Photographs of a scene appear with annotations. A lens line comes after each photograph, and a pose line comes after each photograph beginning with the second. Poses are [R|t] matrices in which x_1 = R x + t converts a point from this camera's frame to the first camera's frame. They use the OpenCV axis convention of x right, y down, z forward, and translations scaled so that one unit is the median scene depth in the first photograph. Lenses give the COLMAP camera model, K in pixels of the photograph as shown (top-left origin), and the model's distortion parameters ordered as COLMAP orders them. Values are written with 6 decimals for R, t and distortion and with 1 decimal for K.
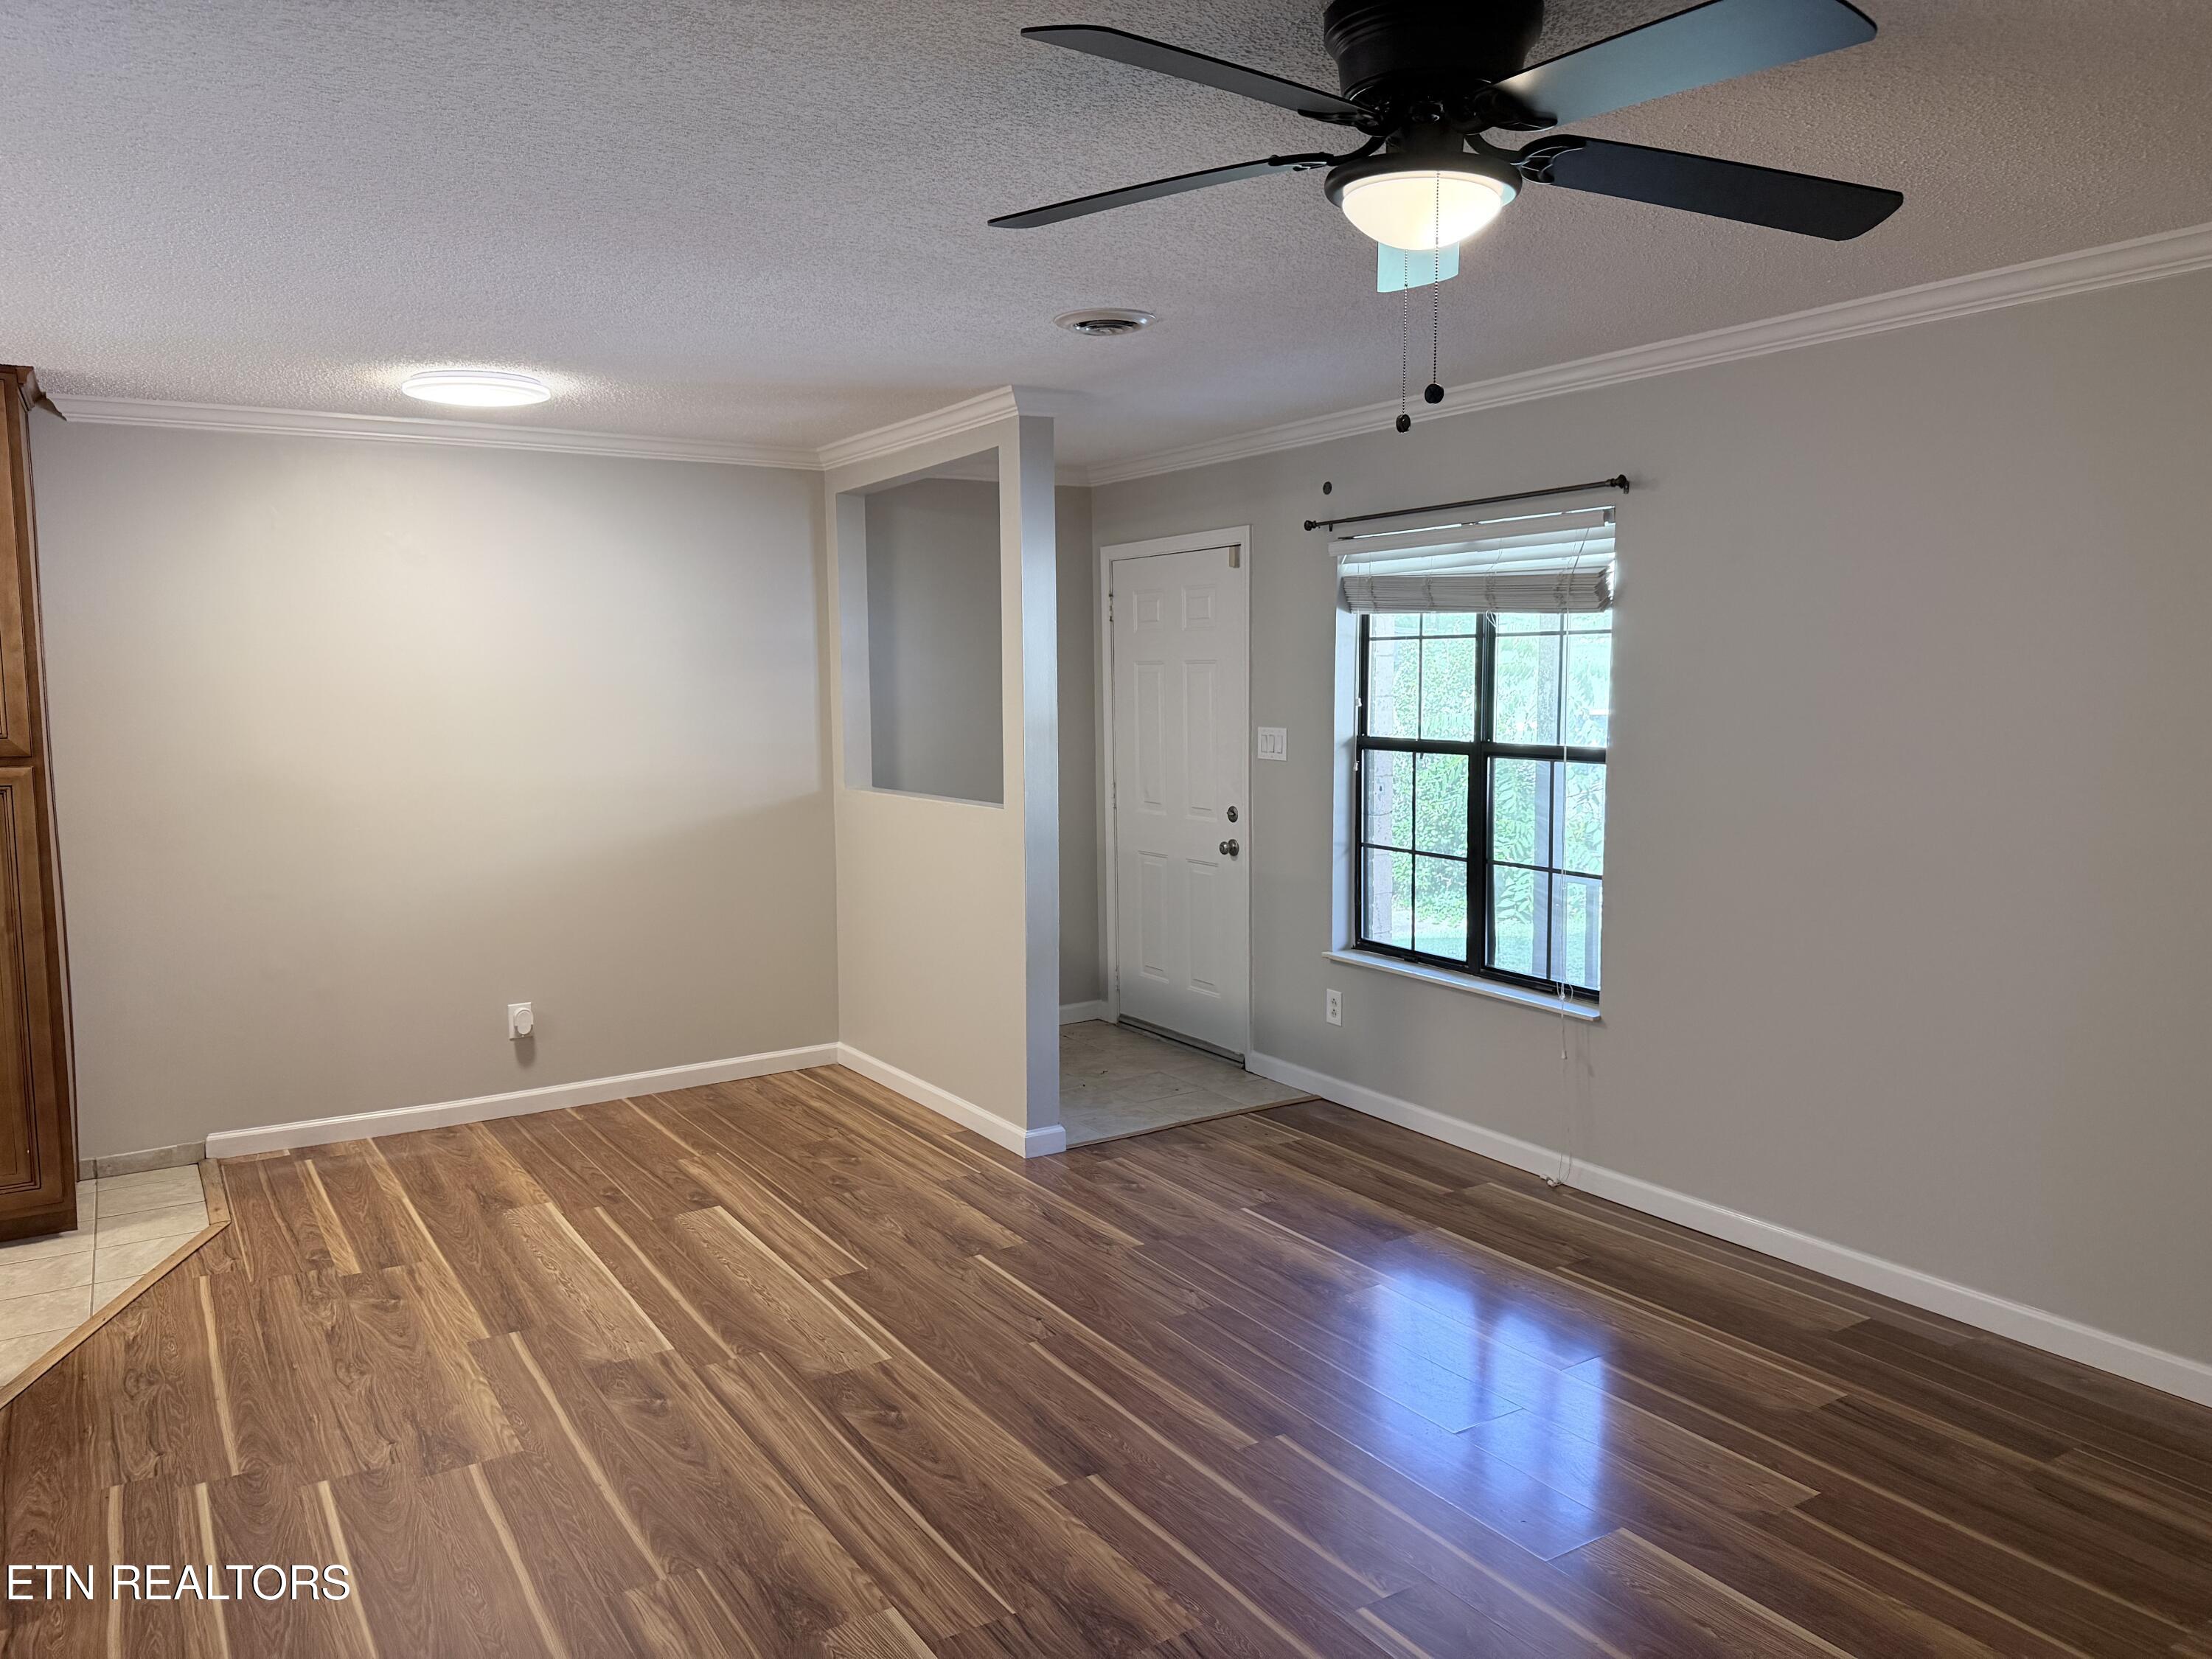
lens RADIAL K [[1561.7, 0, 1106.0], [0, 1561.7, 829.5], [0, 0, 1]] dist [0.005544, -0.031551]
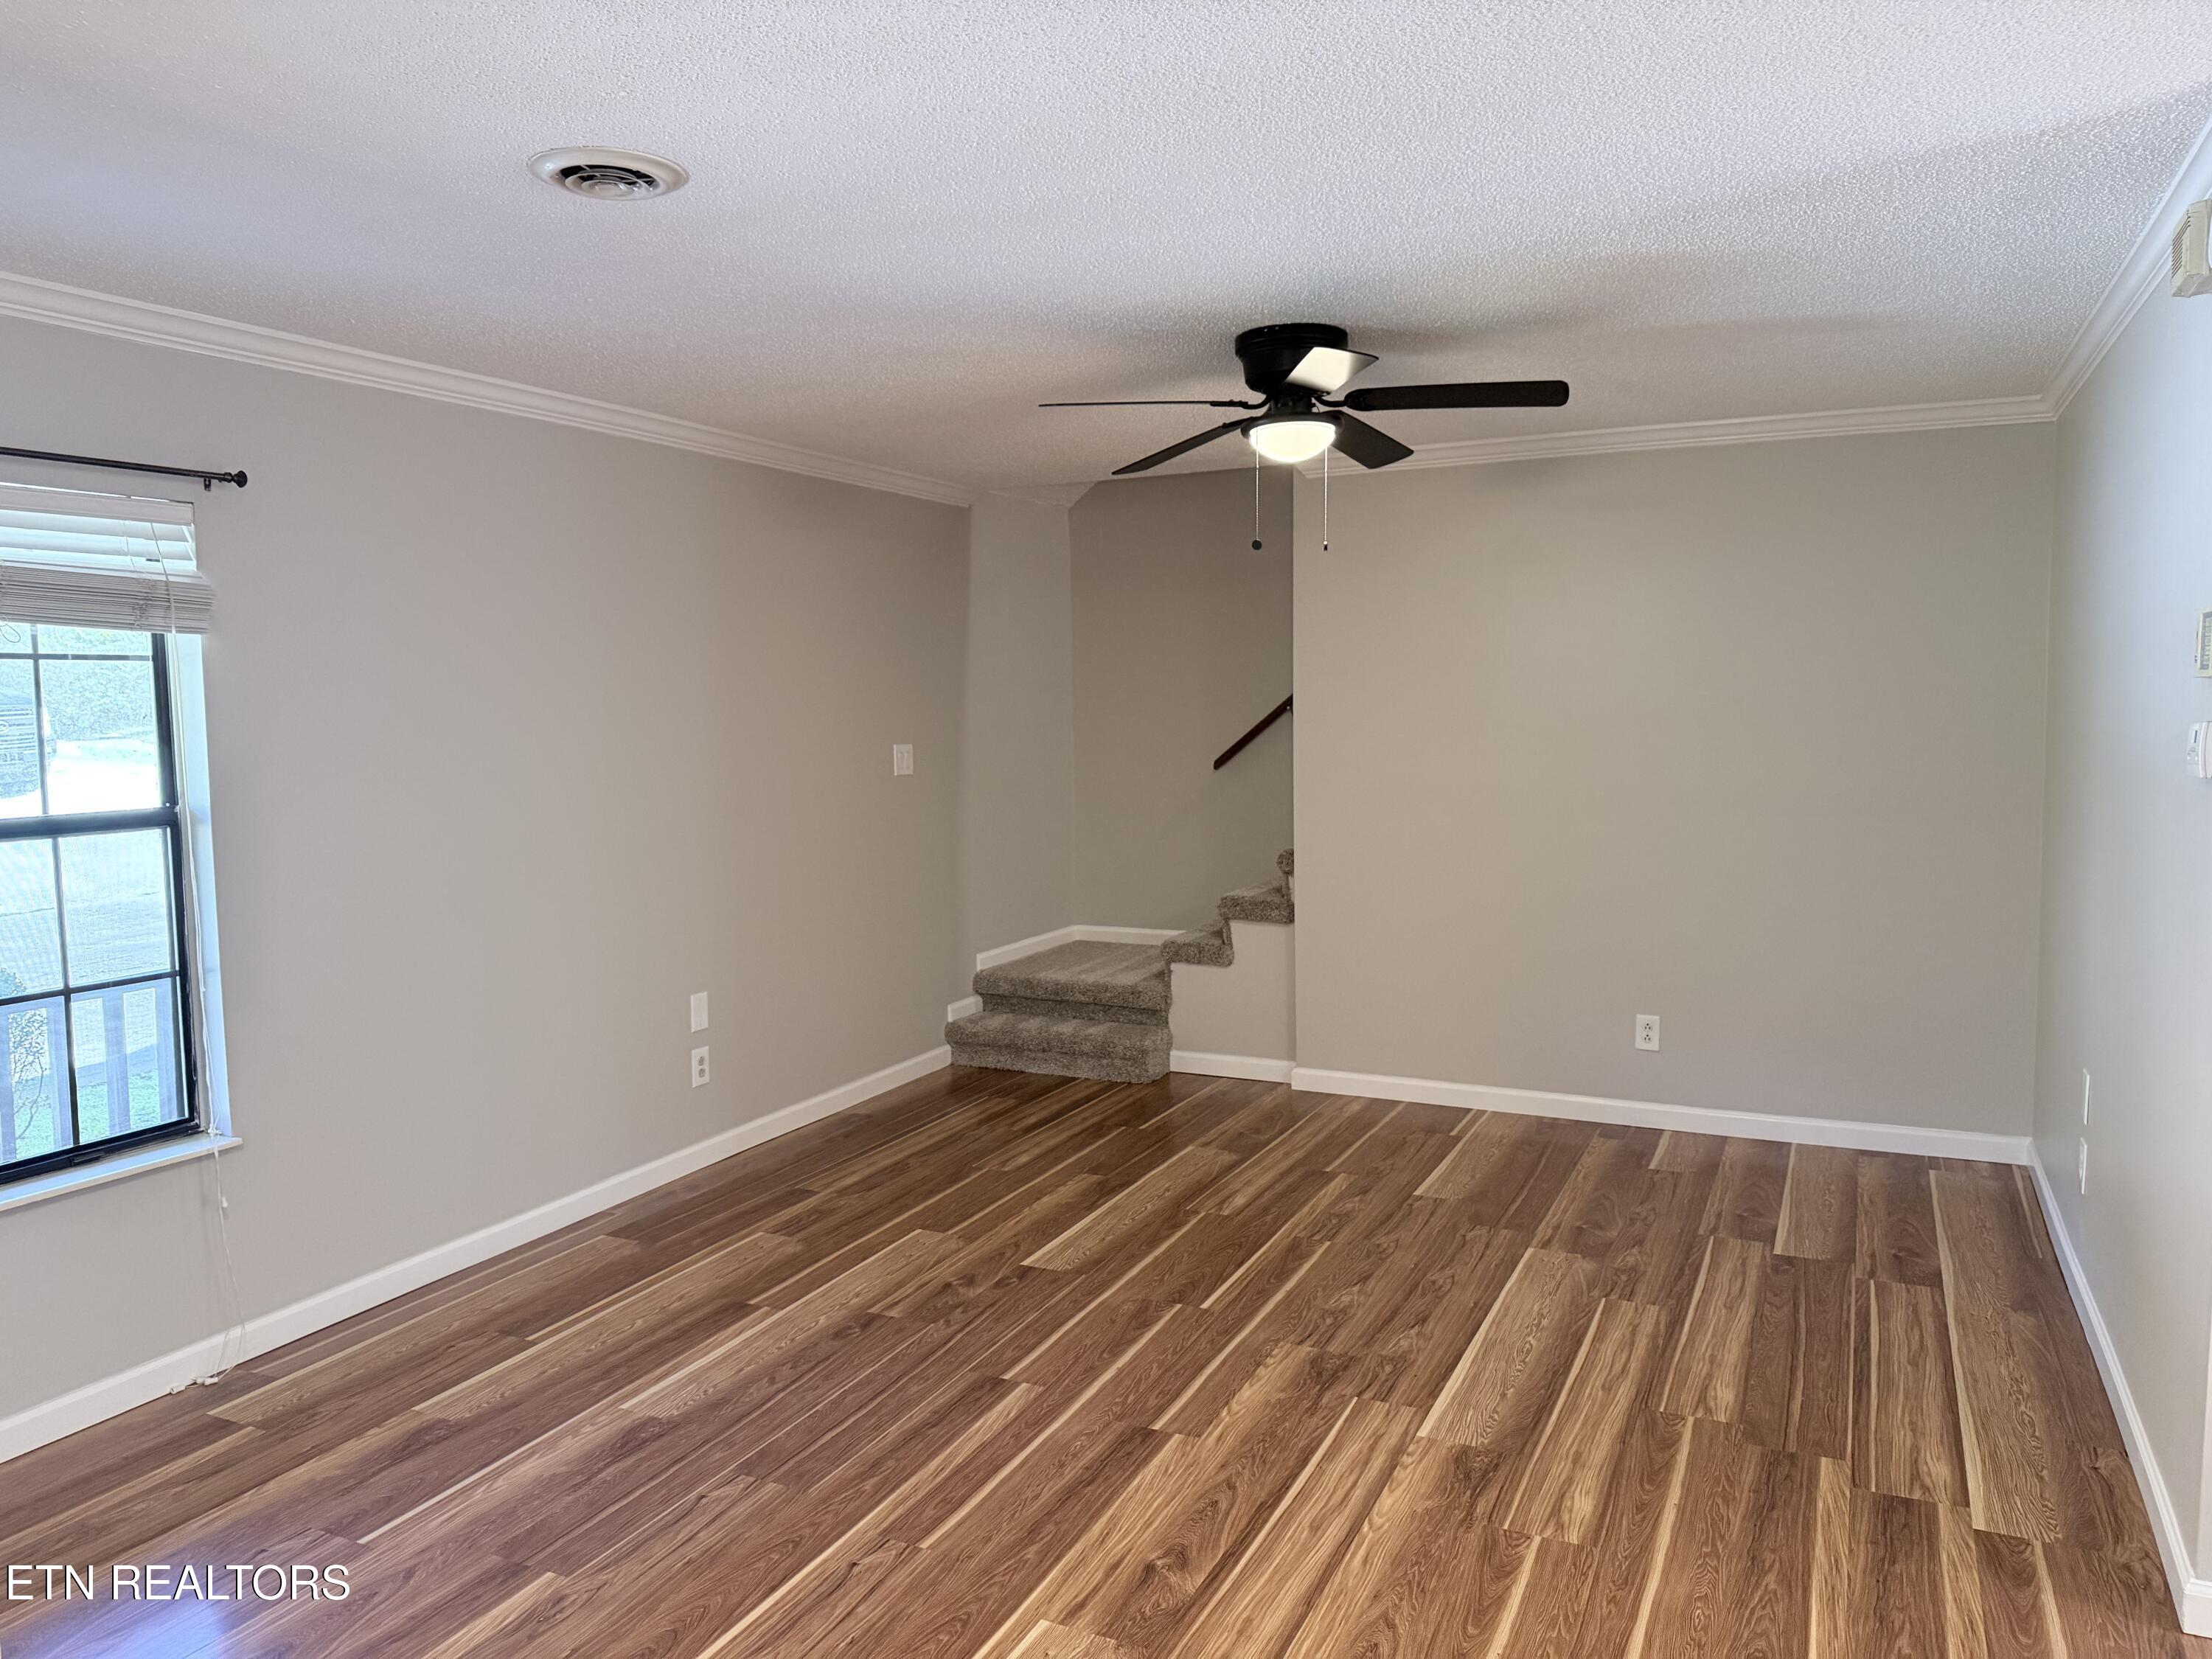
lens RADIAL K [[1561.7, 0, 1106.0], [0, 1561.7, 829.5], [0, 0, 1]] dist [0.005544, -0.031551]
pose [[-0.521967, -0.059330, 0.850900, -0.613502], [0.112742, 0.984027, 0.137772, -0.099596], [-0.845482, 0.167844, -0.506940, 1.047152]]
